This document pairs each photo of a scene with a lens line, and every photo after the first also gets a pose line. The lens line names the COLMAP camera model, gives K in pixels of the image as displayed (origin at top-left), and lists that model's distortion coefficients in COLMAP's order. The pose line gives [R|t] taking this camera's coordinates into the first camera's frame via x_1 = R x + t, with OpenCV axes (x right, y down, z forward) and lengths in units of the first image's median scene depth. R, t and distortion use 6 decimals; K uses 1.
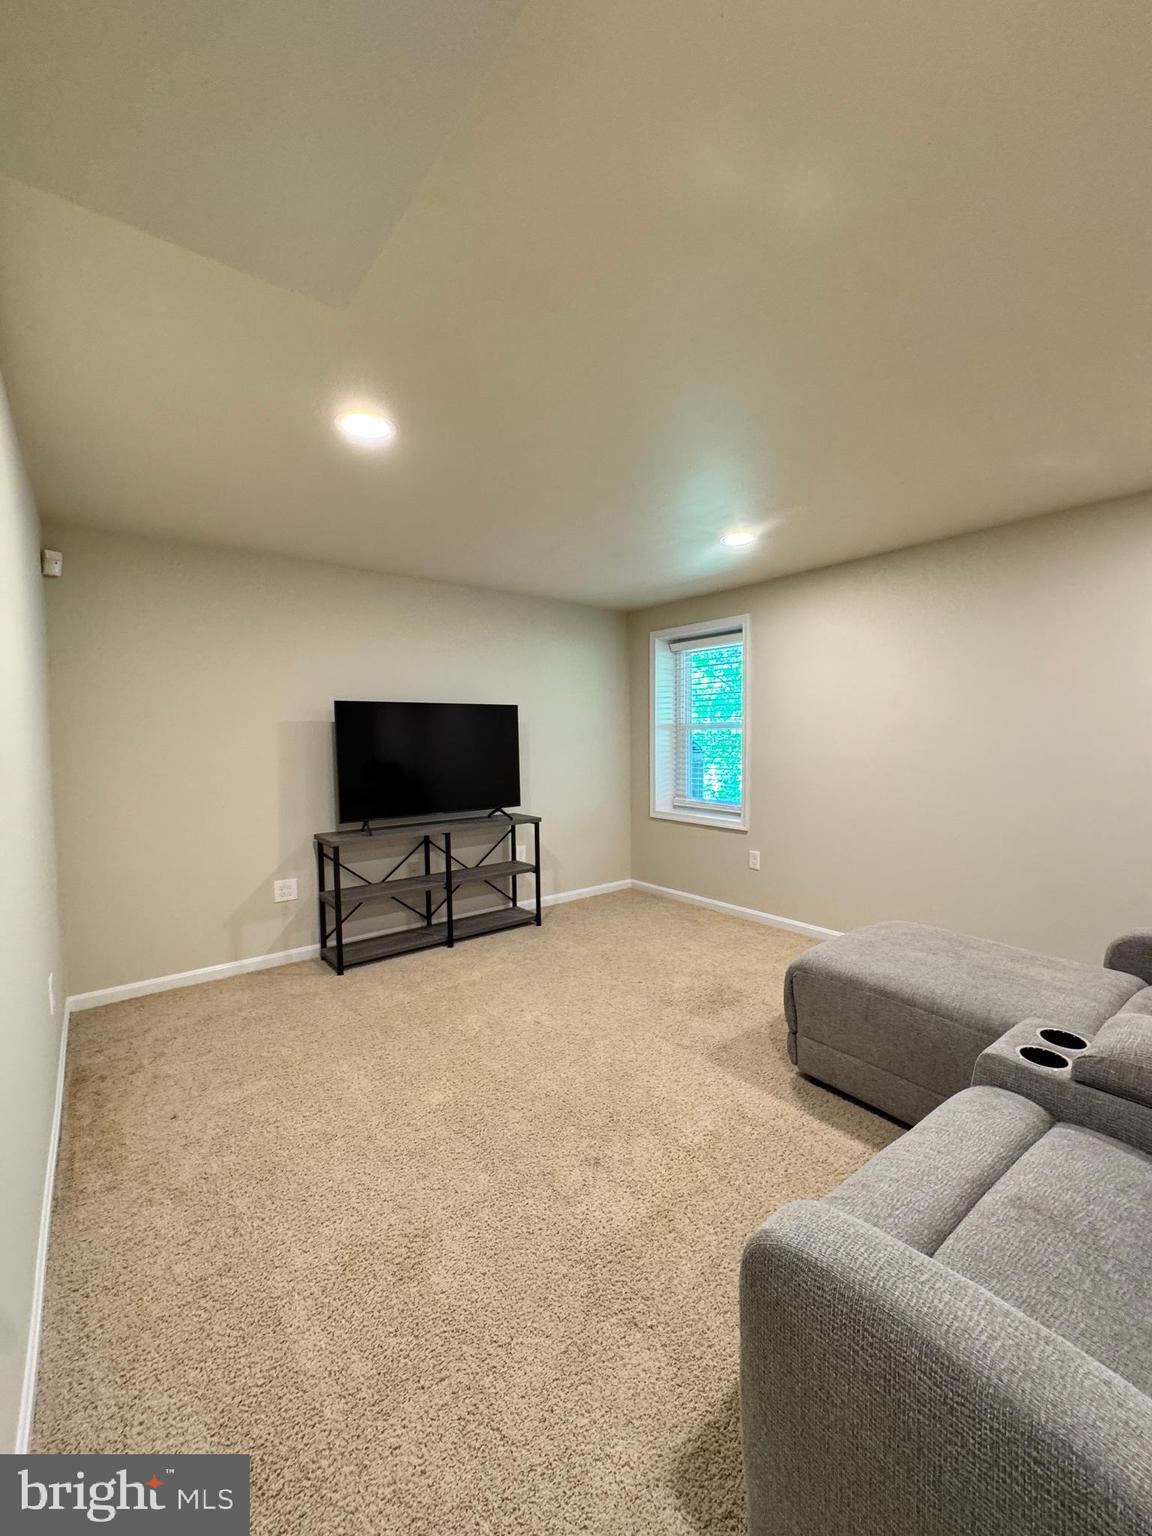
lens RADIAL K [[610.6, 0, 576.8], [0, 610.6, 768.9], [0, 0, 1]] dist [-0.005496, 0.001340]
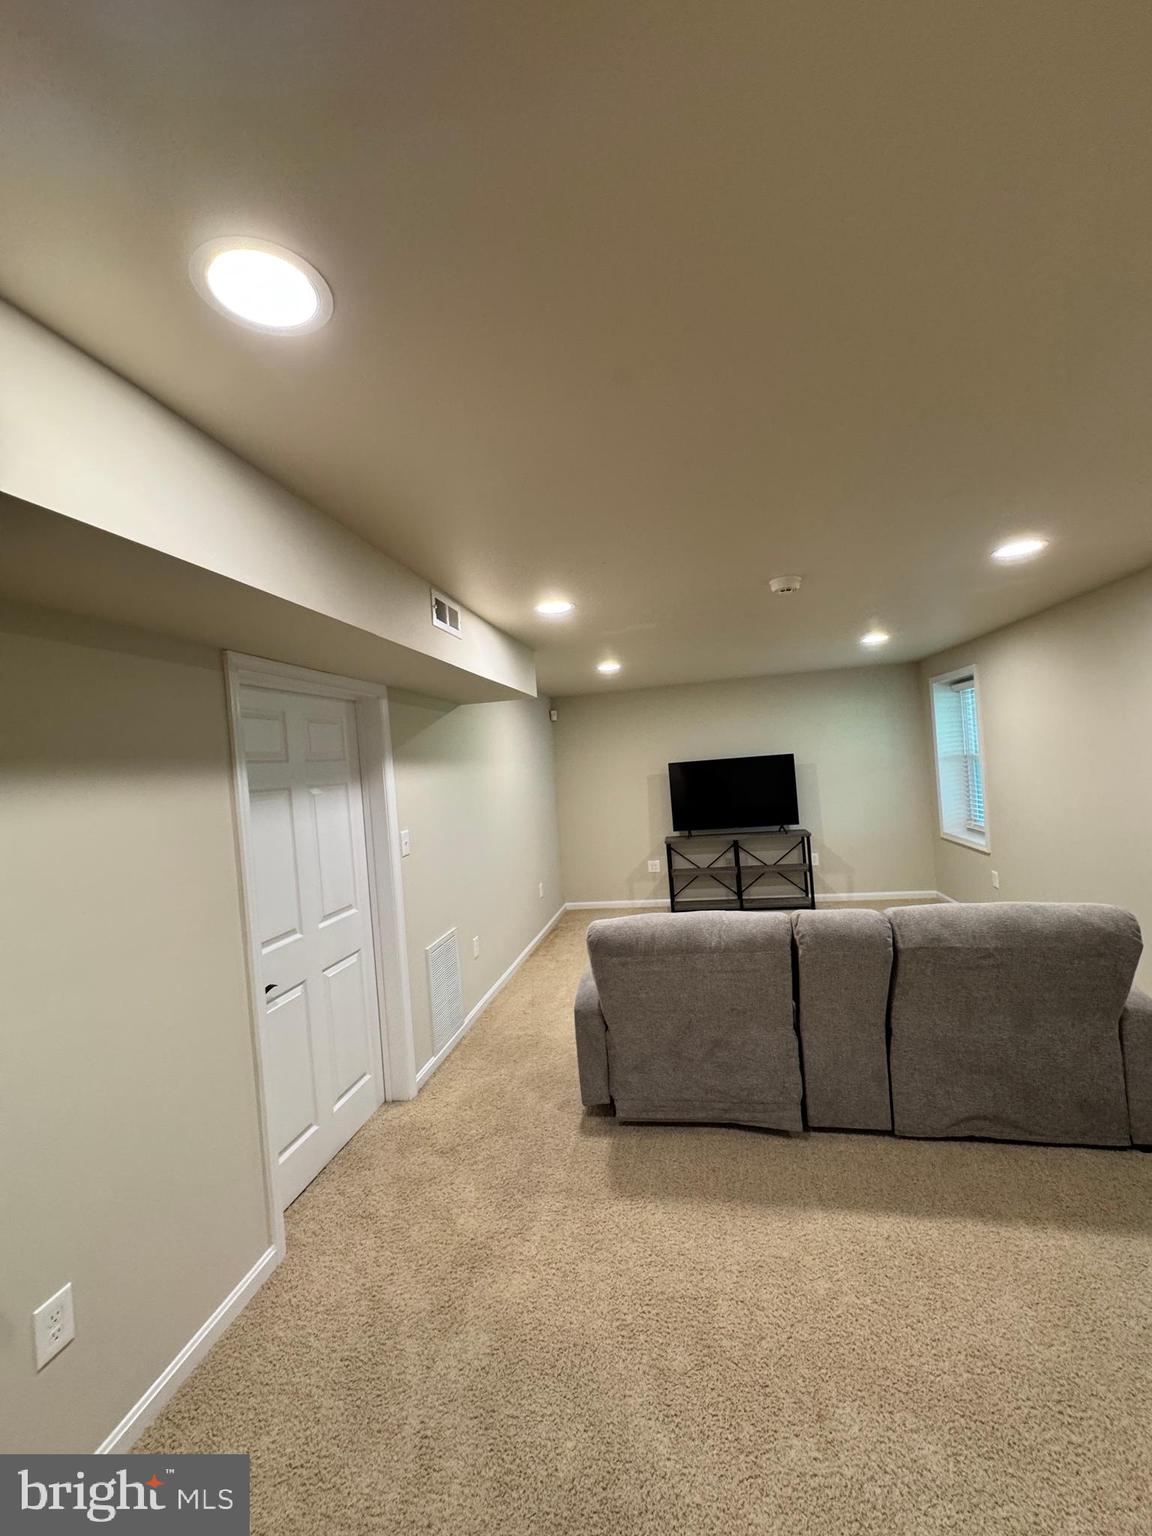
lens RADIAL K [[610.6, 0, 576.4], [0, 610.6, 768.0], [0, 0, 1]] dist [-0.005496, 0.001340]
pose [[0.652589, -0.037029, -0.756807, 0.714069], [0.026752, 0.999308, -0.025826, -0.052472], [0.757240, -0.003393, 0.653128, -0.350827]]
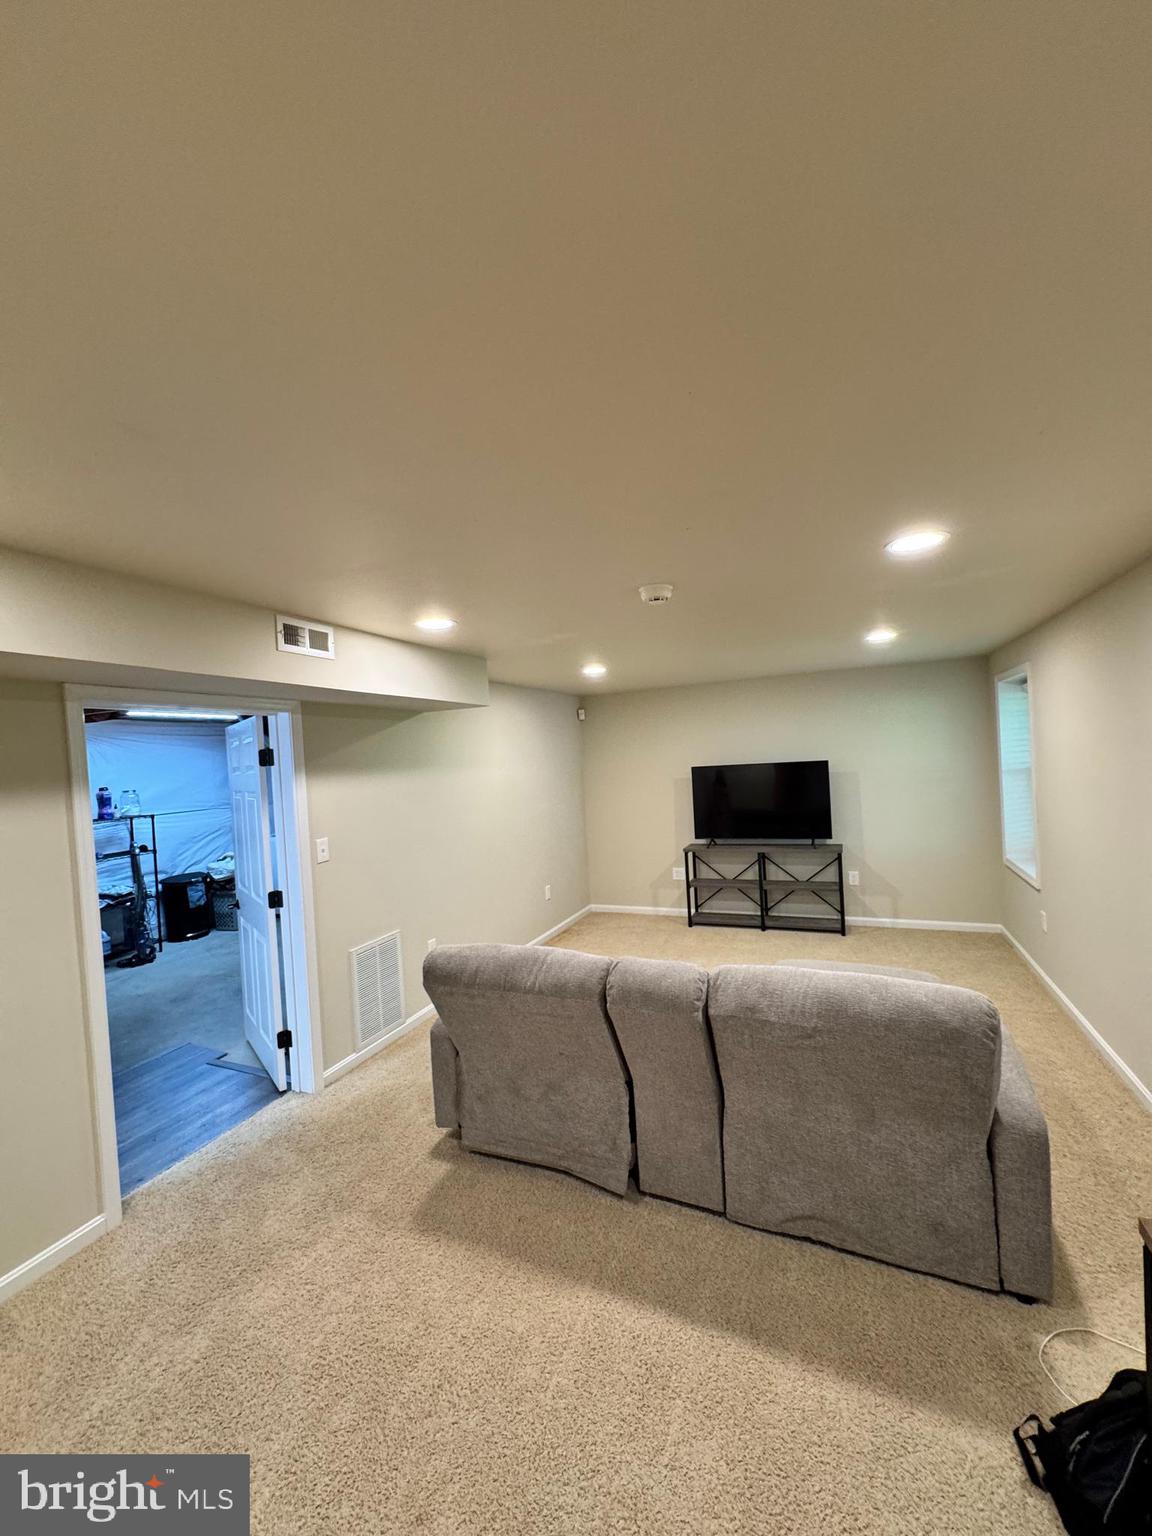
lens RADIAL K [[610.6, 0, 577.8], [0, 610.6, 768.6], [0, 0, 1]] dist [-0.005496, 0.001340]
pose [[0.466884, -0.003481, -0.884312, 0.869251], [0.000985, 0.999994, -0.003416, -0.091147], [0.884318, 0.000724, 0.466885, -0.074655]]
